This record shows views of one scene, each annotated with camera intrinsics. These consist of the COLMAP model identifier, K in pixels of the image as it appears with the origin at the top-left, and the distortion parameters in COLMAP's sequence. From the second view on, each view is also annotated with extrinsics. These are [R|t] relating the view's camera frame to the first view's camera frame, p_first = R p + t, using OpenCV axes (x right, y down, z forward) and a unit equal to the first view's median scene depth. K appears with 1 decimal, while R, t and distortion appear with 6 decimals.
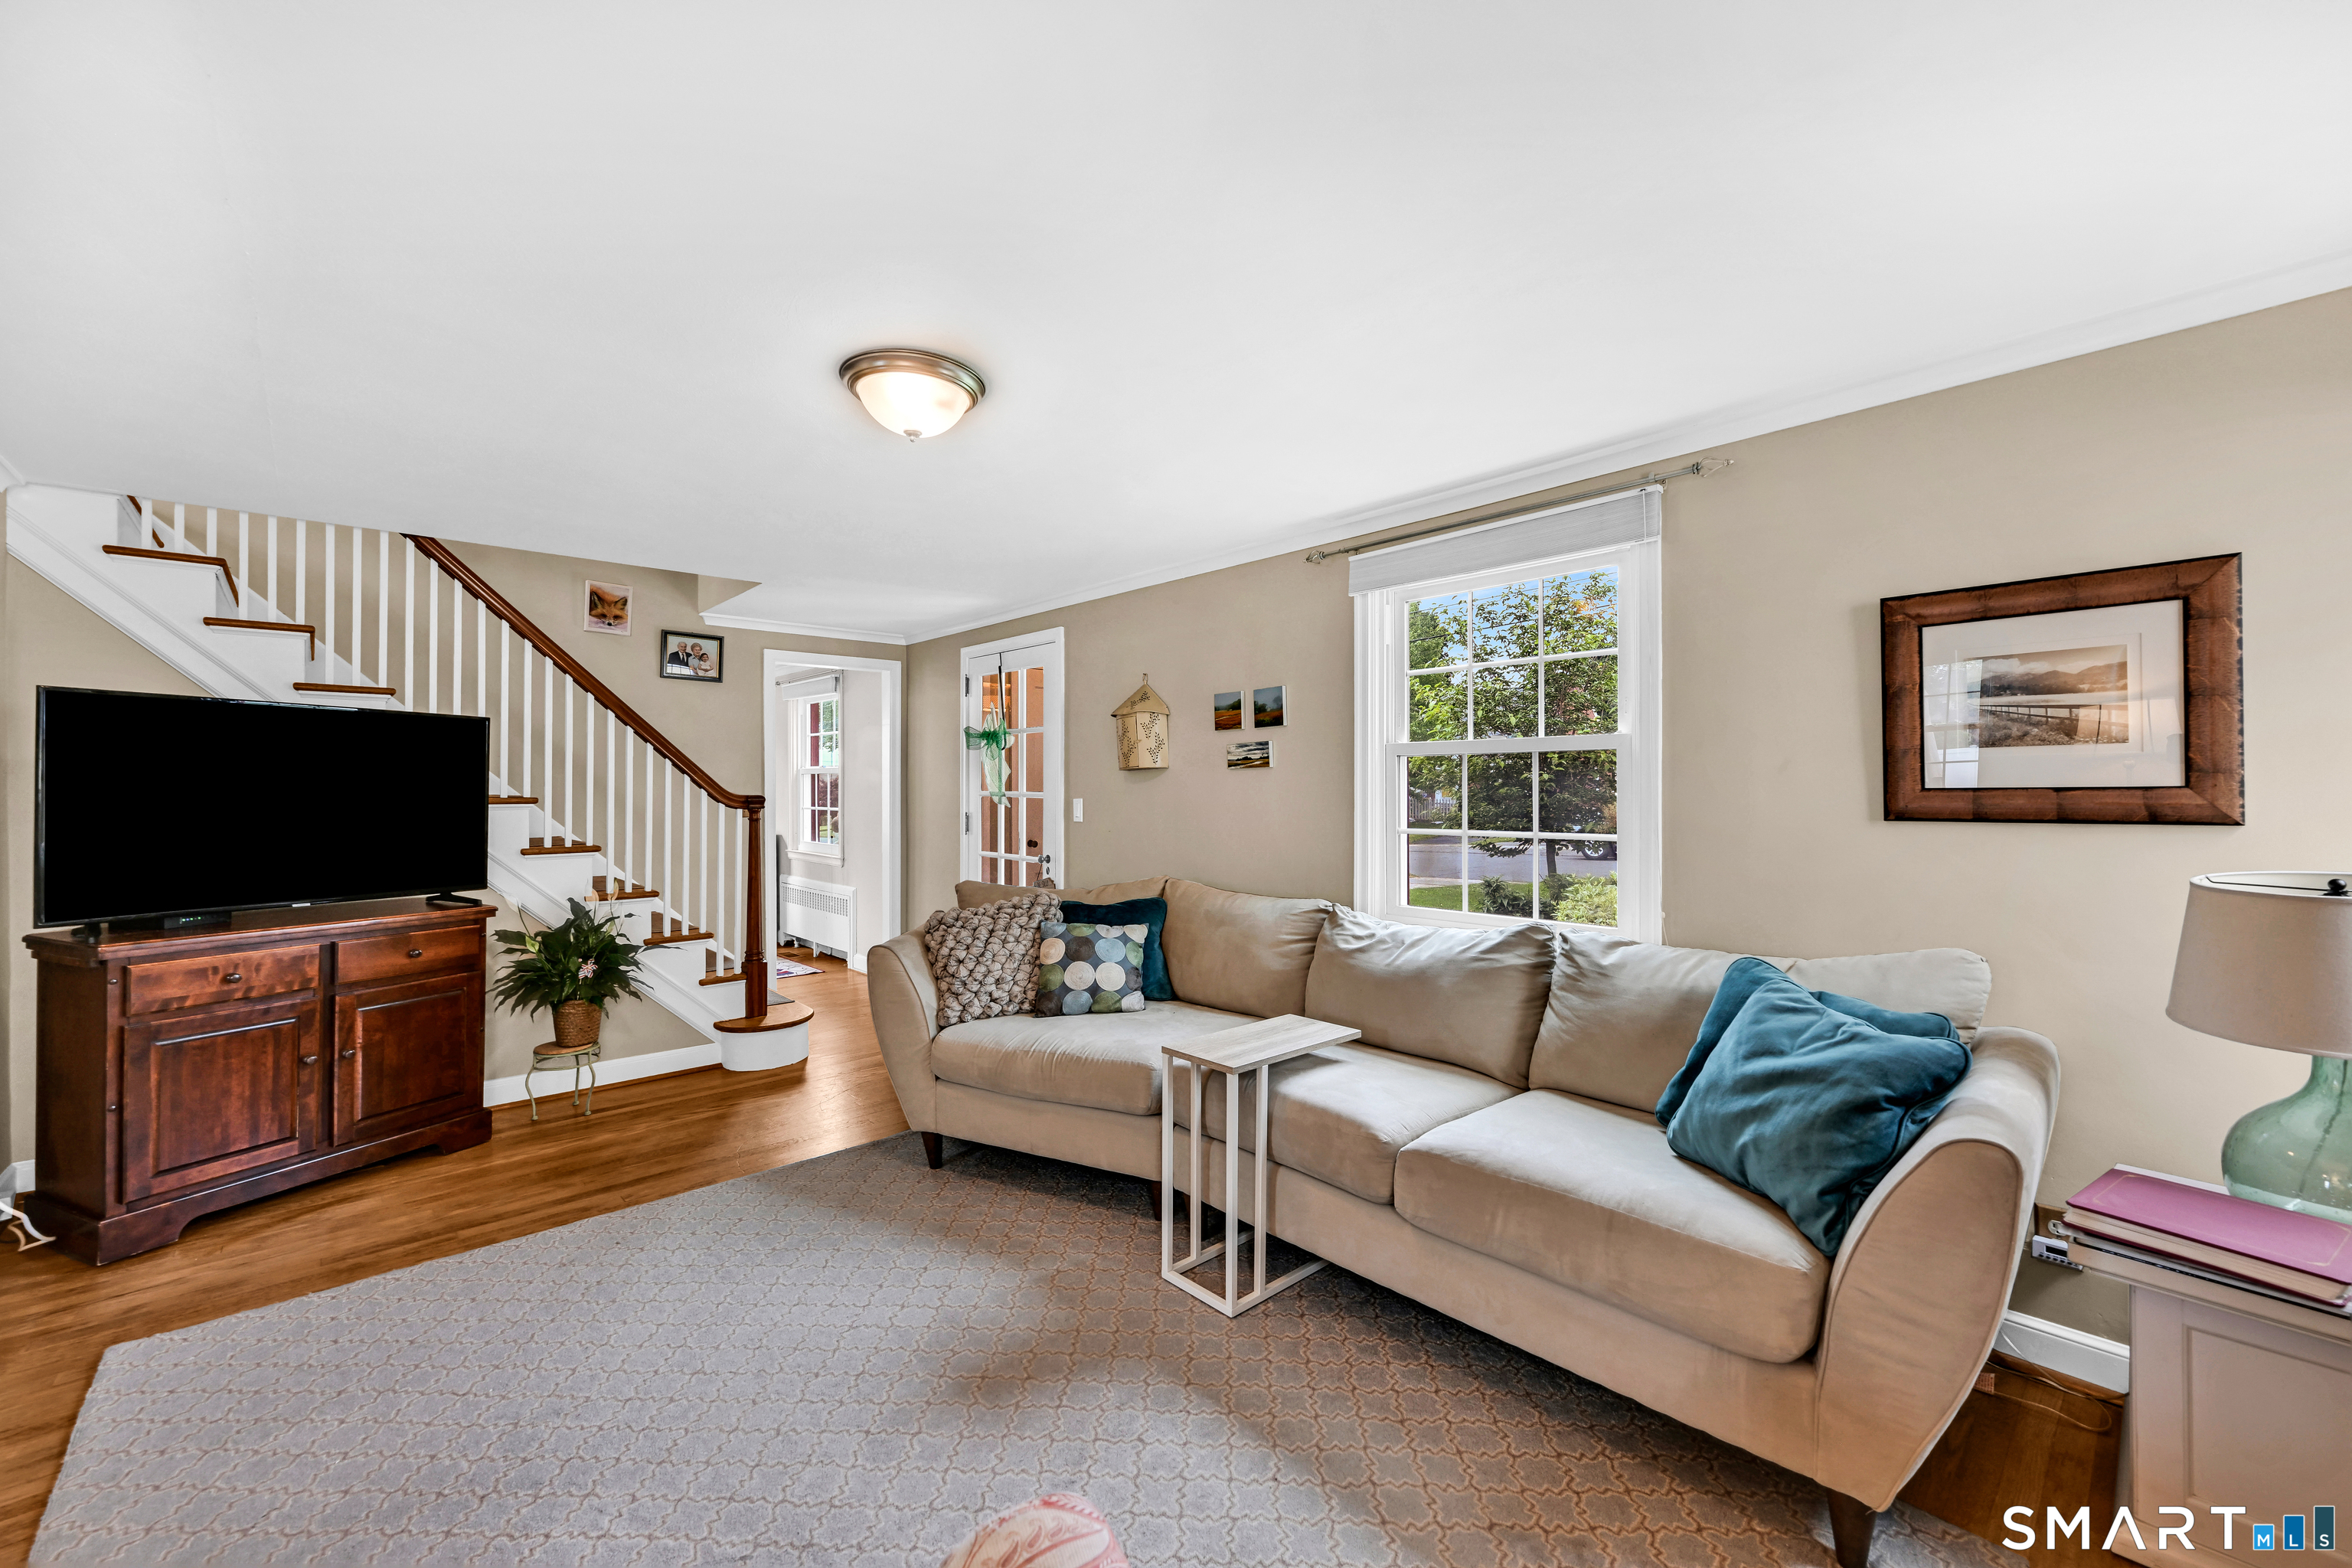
lens RADIAL K [[953.6, 0, 1166.8], [0, 953.6, 774.5], [0, 0, 1]] dist [0.003370, -0.000195]
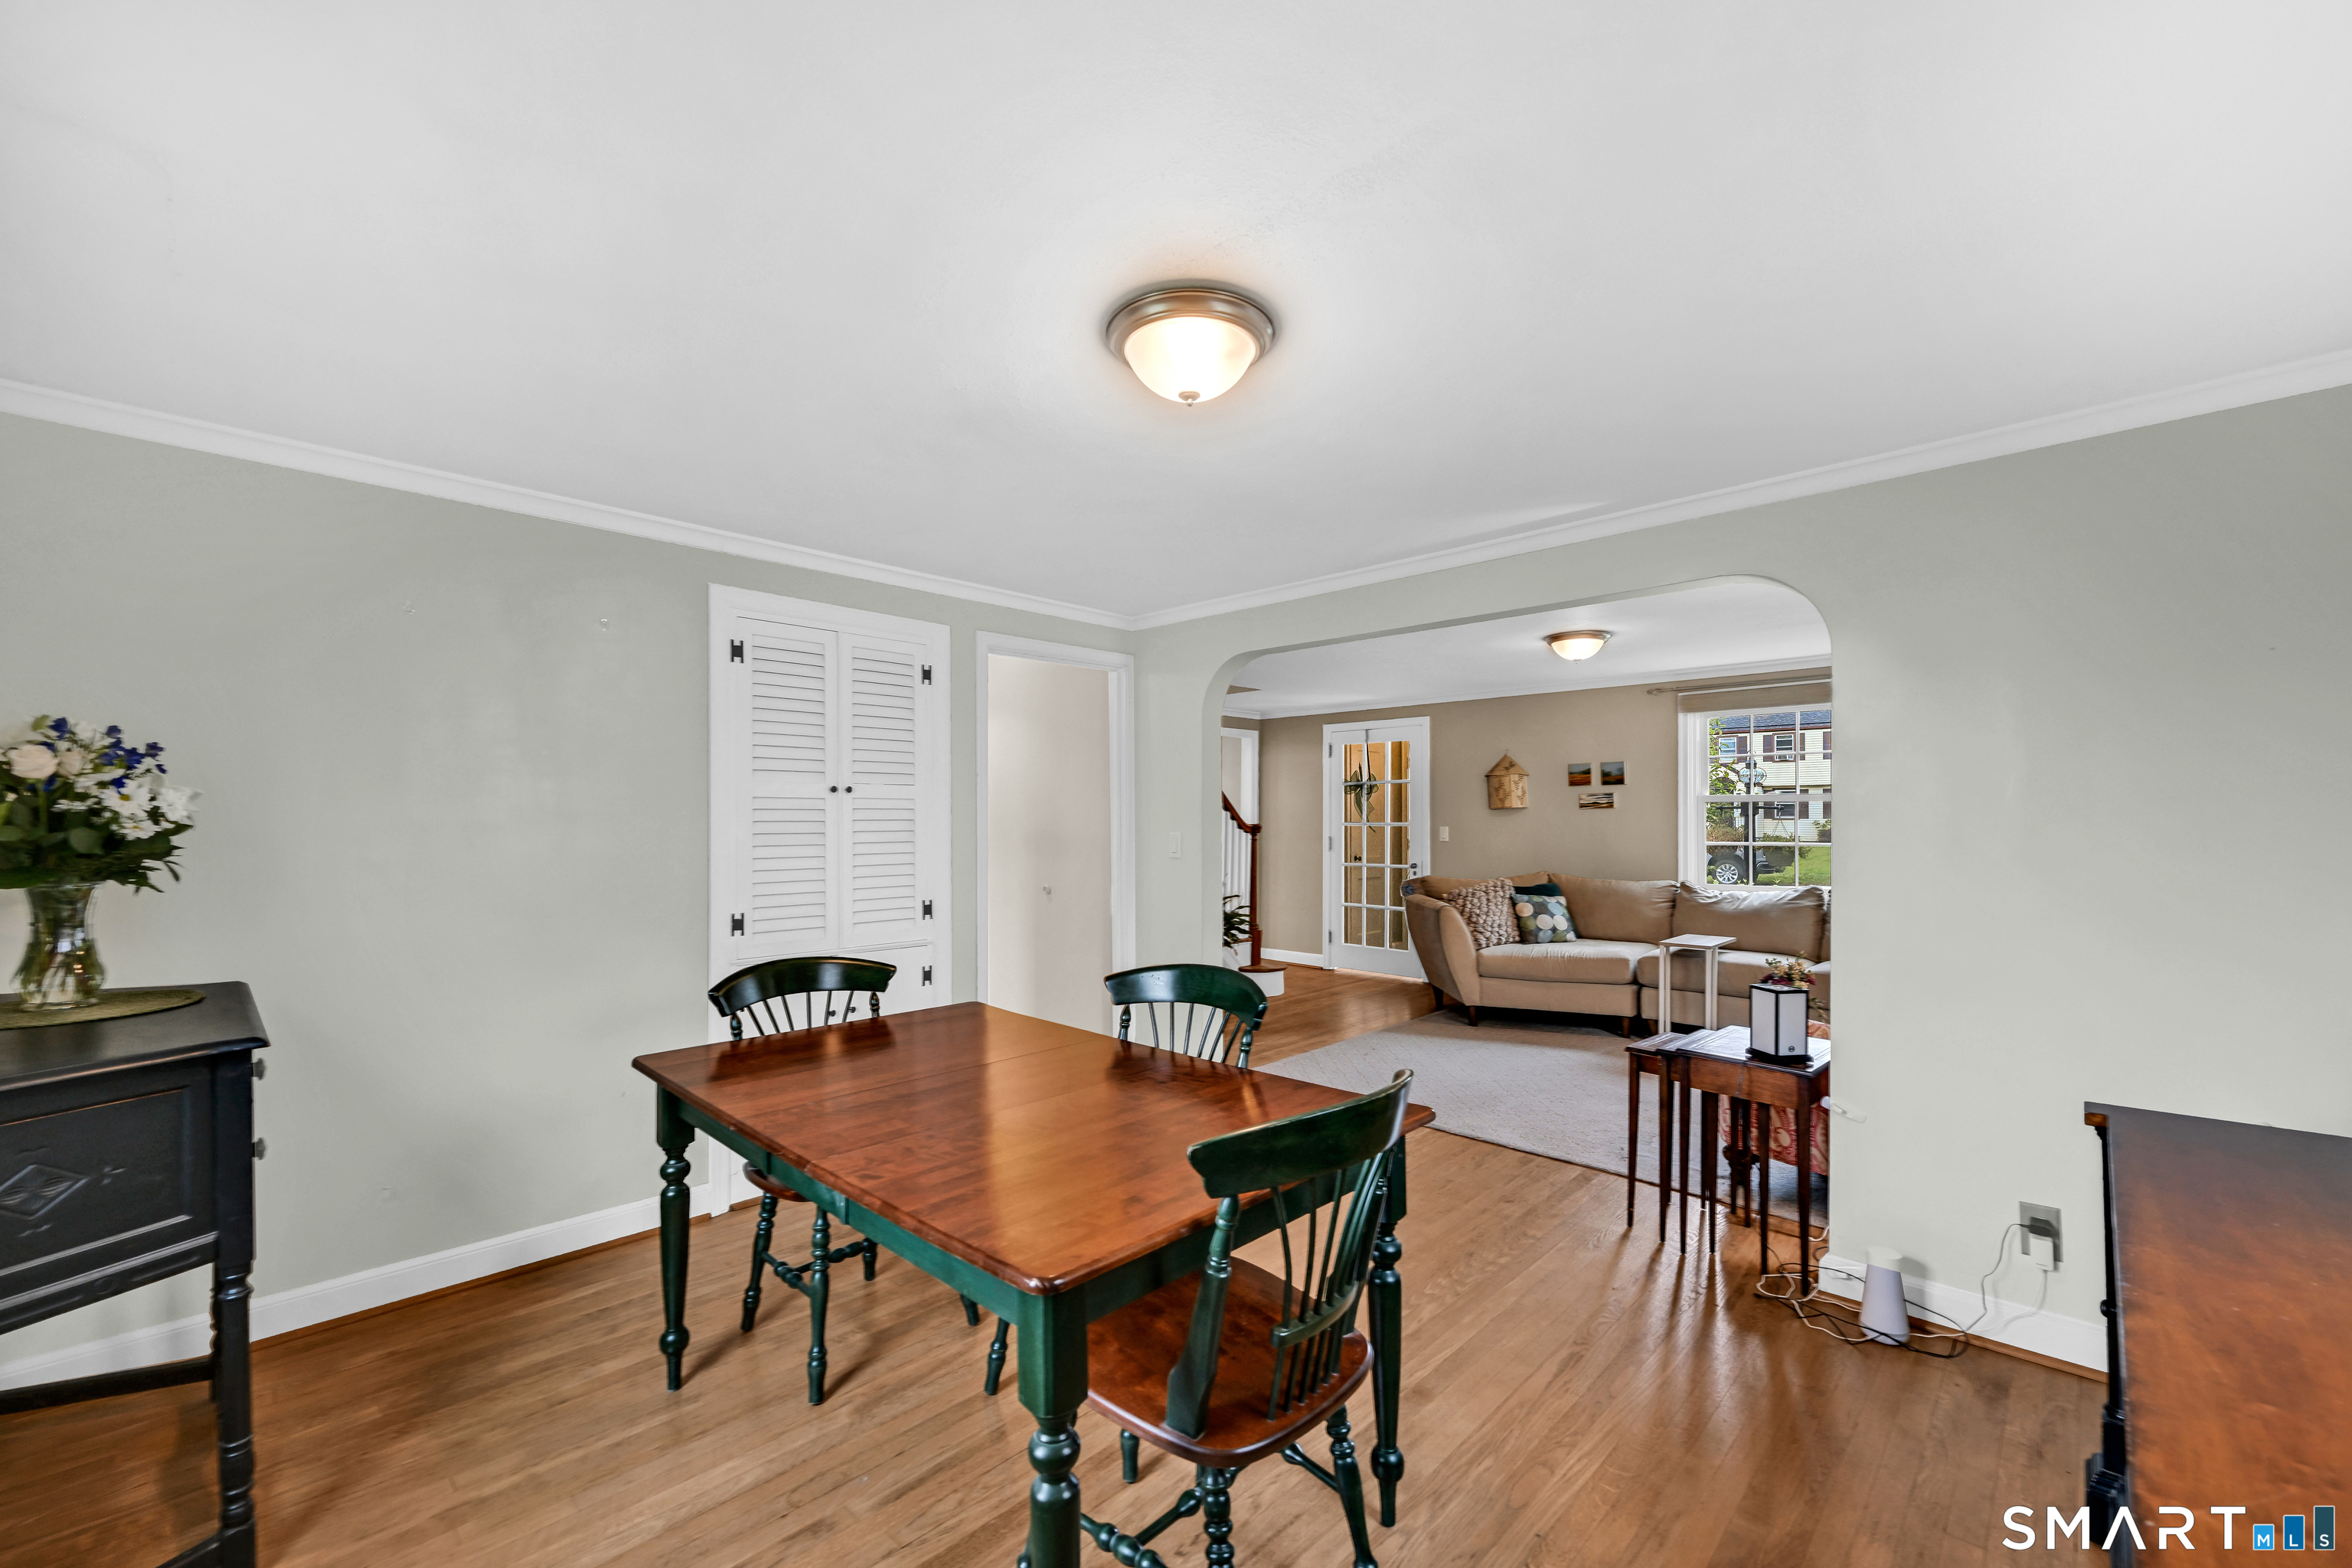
lens RADIAL K [[953.6, 0, 1182.7], [0, 953.6, 806.5], [0, 0, 1]] dist [0.003370, -0.000195]
pose [[0.998540, -0.000548, 0.054017, -0.780254], [0.000520, 1.000000, 0.000524, -0.011949], [-0.054017, -0.000495, 0.998540, -0.704232]]
